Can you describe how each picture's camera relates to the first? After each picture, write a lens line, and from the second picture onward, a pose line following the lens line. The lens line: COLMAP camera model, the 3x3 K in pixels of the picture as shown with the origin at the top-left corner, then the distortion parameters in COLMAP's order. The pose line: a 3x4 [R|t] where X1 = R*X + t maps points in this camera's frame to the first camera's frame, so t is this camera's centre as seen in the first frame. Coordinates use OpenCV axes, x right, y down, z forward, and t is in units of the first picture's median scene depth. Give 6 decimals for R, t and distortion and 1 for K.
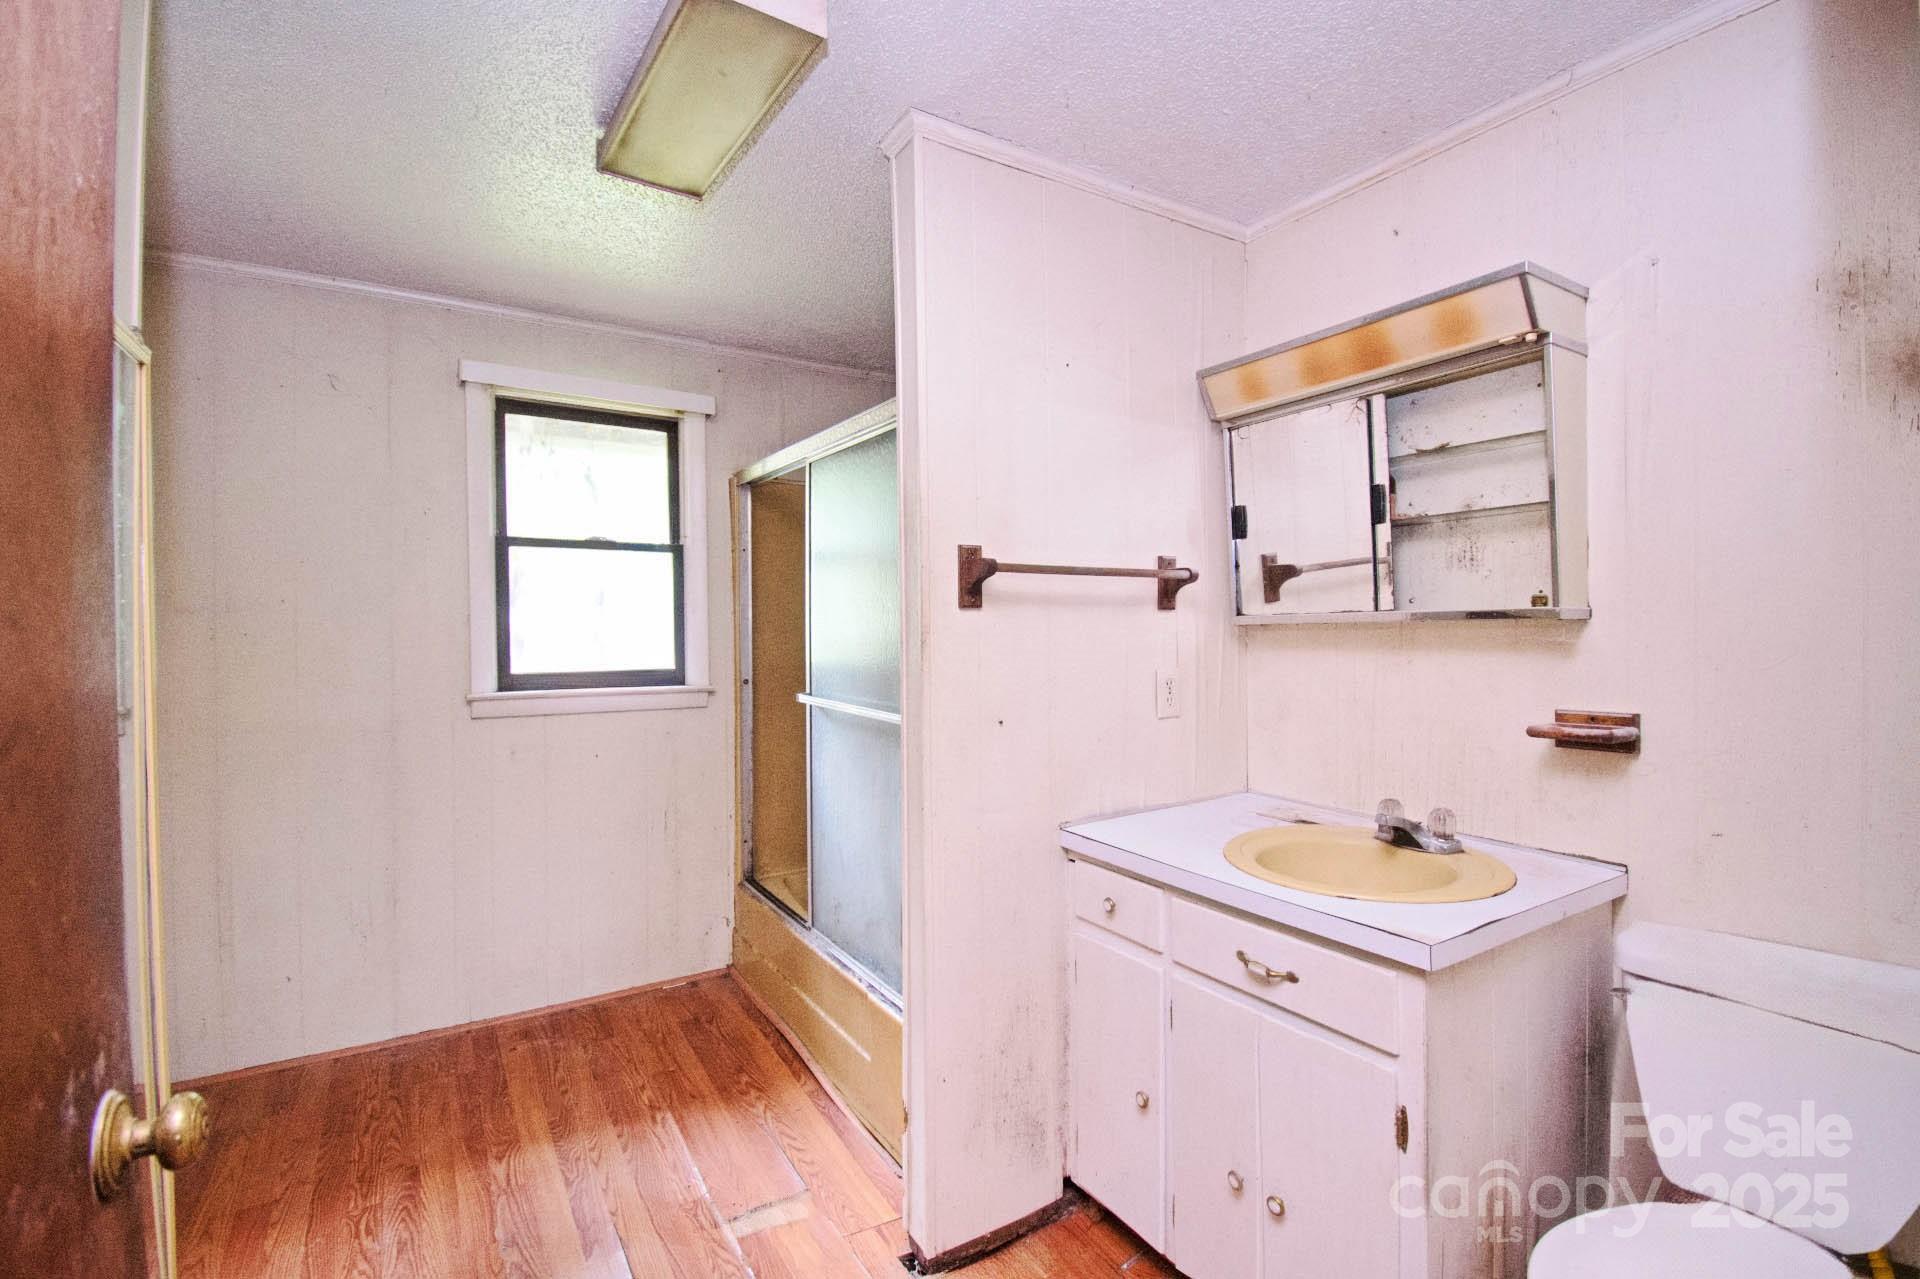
lens RADIAL K [[843.8, 0, 960.0], [0, 843.8, 639.5], [0, 0, 1]] dist [0.010185, -0.018802]
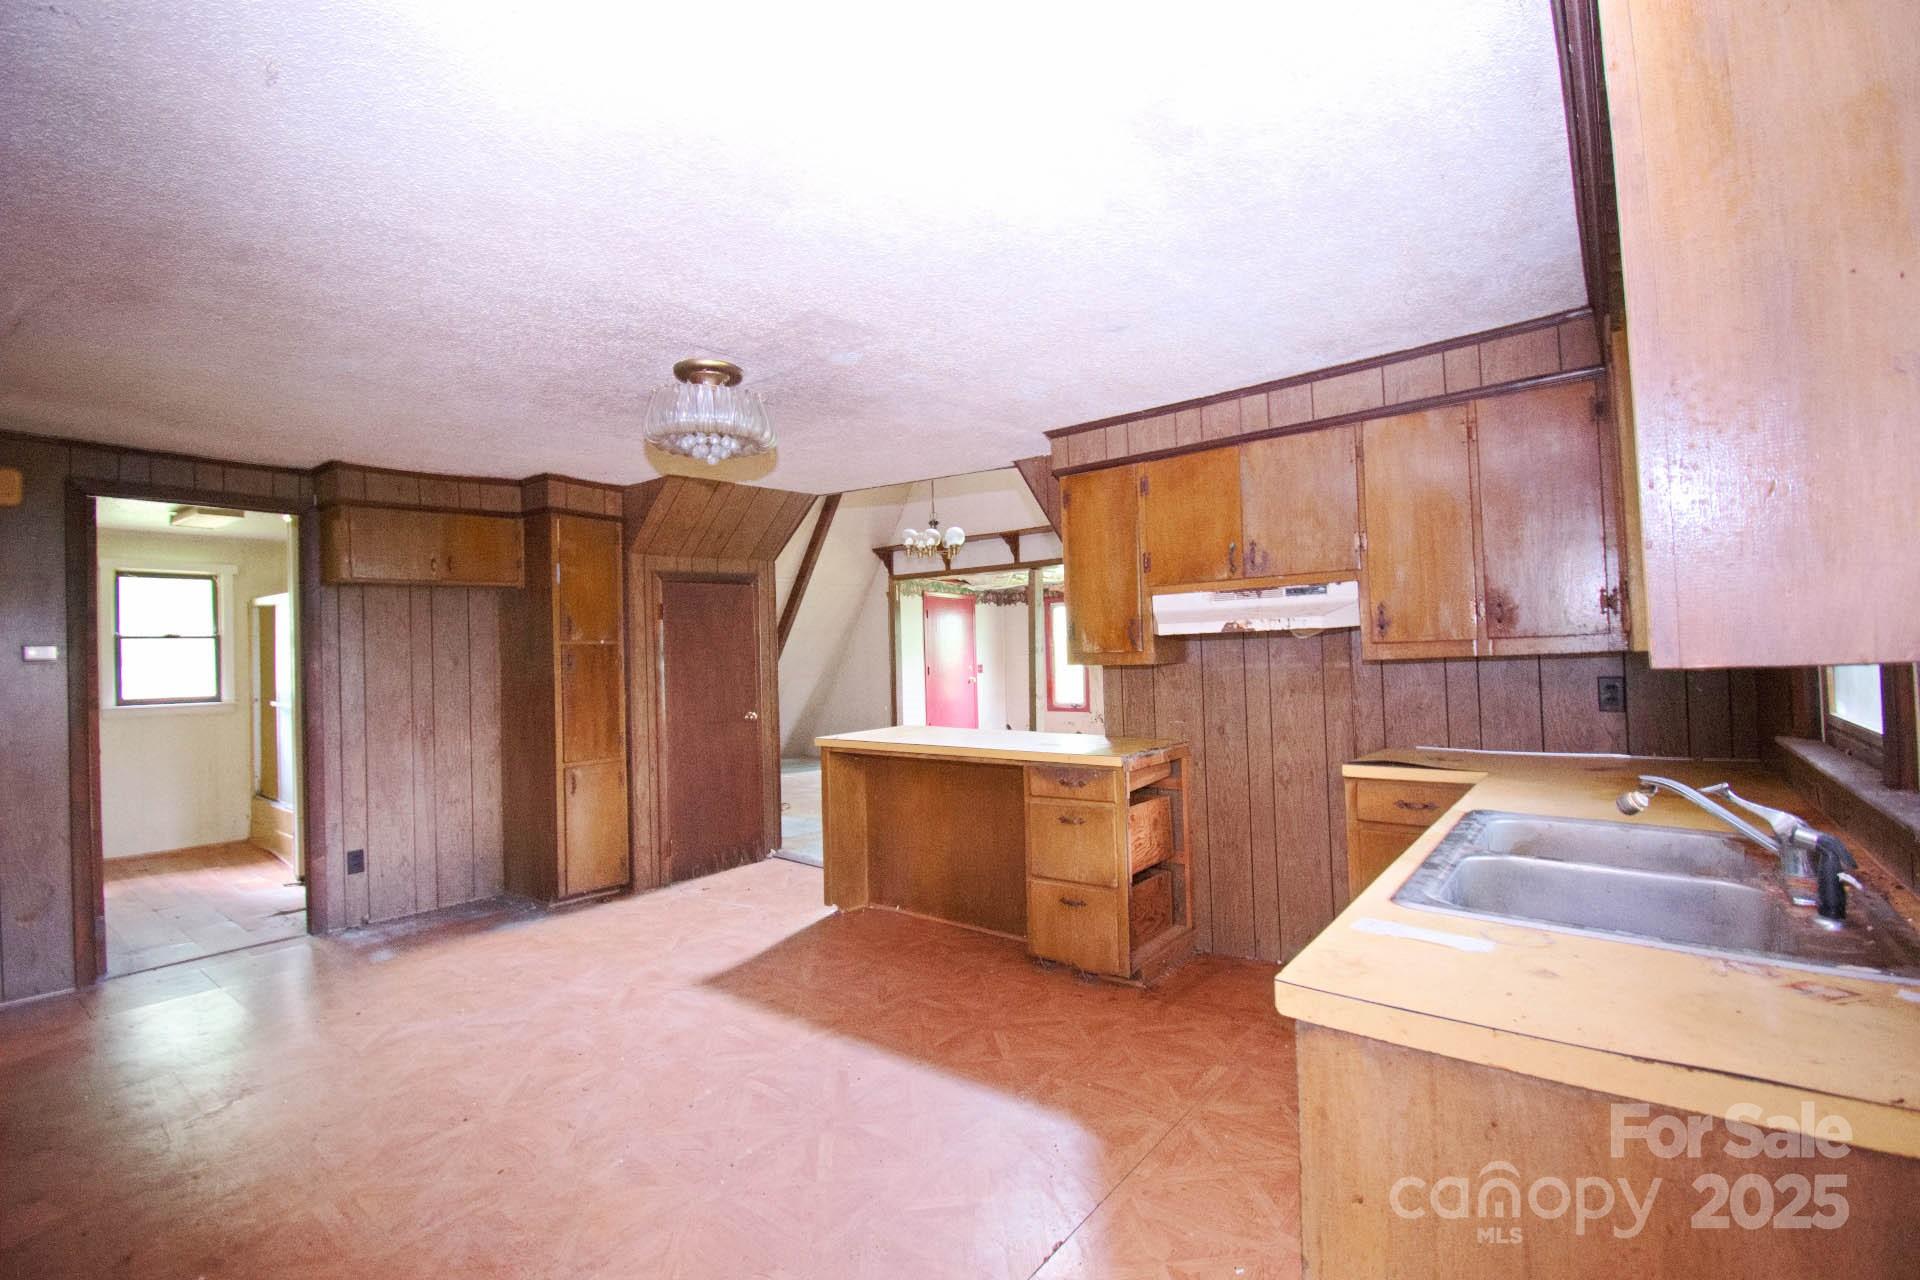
lens RADIAL K [[843.8, 0, 960.0], [0, 843.8, 640.0], [0, 0, 1]] dist [0.010185, -0.018802]
pose [[0.942751, -0.019130, 0.332949, 0.705043], [0.030935, 0.999065, -0.030192, 0.017234], [-0.332060, 0.038763, 0.942462, -1.569496]]
